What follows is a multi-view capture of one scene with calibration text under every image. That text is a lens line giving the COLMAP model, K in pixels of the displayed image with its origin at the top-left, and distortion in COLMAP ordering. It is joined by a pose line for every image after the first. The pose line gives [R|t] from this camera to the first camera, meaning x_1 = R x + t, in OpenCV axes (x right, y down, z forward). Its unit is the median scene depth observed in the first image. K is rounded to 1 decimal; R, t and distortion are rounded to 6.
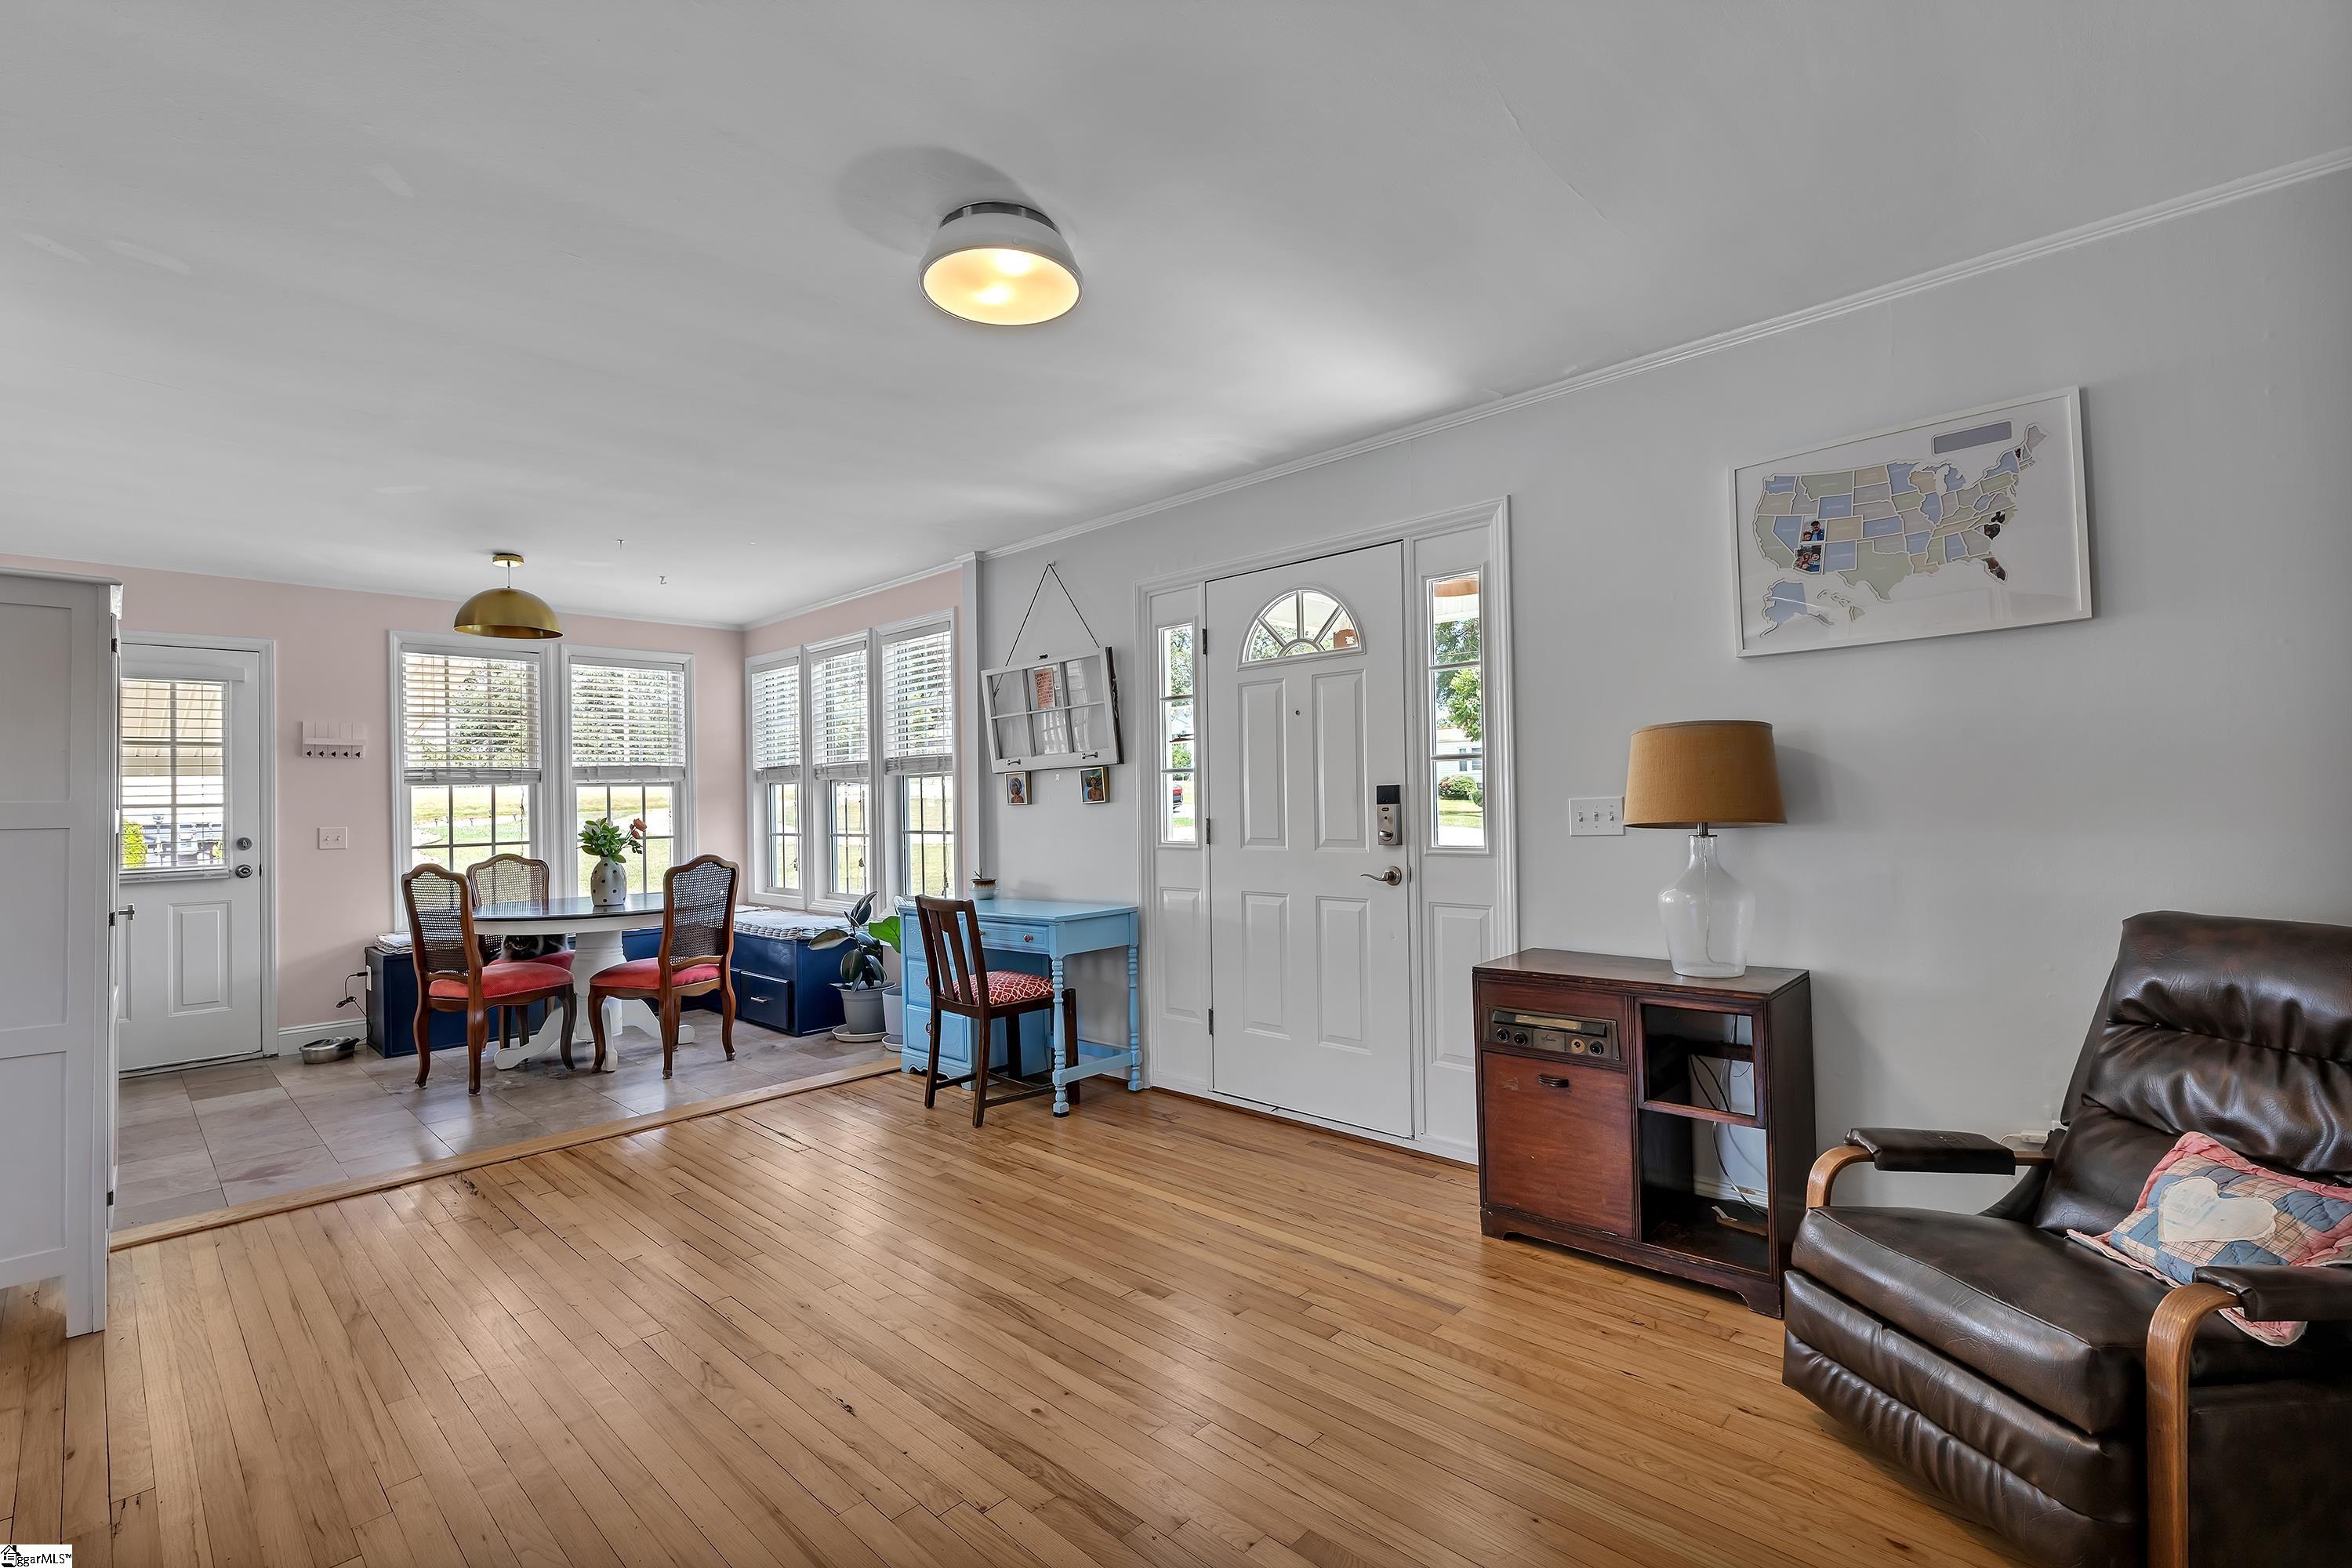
lens RADIAL K [[1040.8, 0, 1178.3], [0, 1040.8, 785.1], [0, 0, 1]] dist [-0.004706, 0.000073]
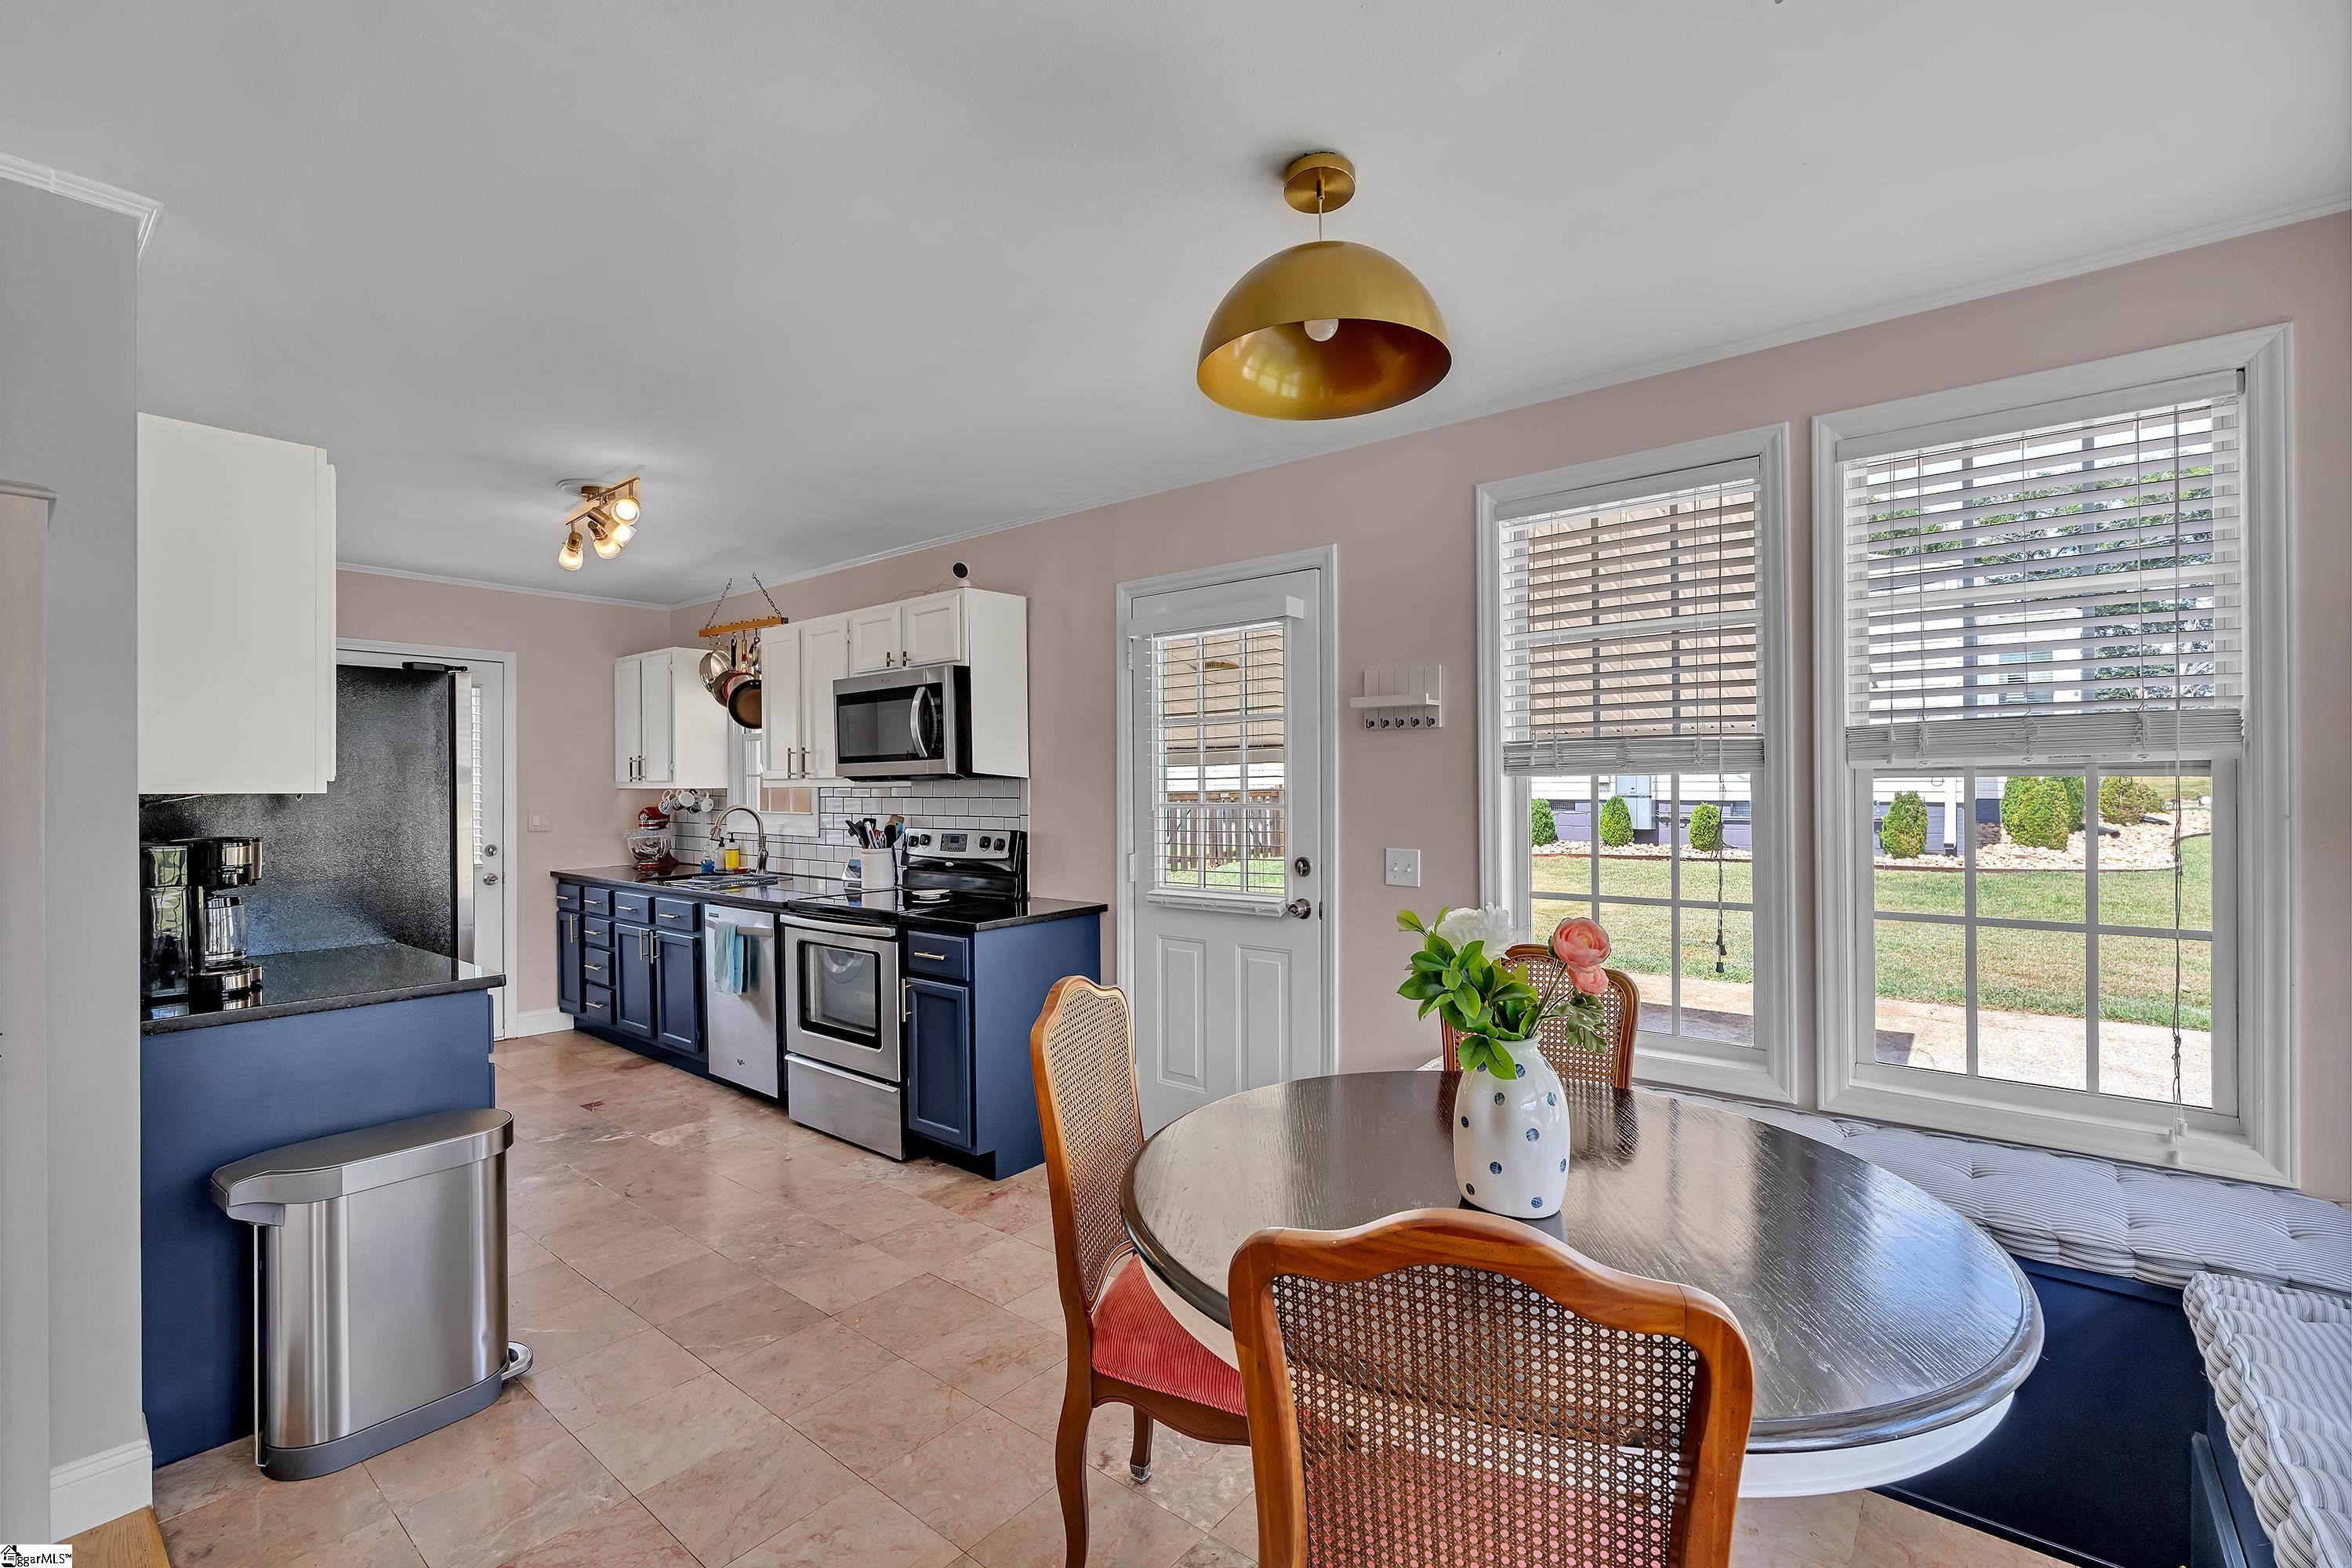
lens RADIAL K [[1018.3, 0, 1175.4], [0, 1018.3, 787.2], [0, 0, 1]] dist [-0.008307, 0.000131]
pose [[0.073185, 0.020254, -0.997113, -0.277263], [0.015796, 0.999645, 0.021465, -0.008848], [0.997193, -0.017322, 0.072839, 0.903417]]
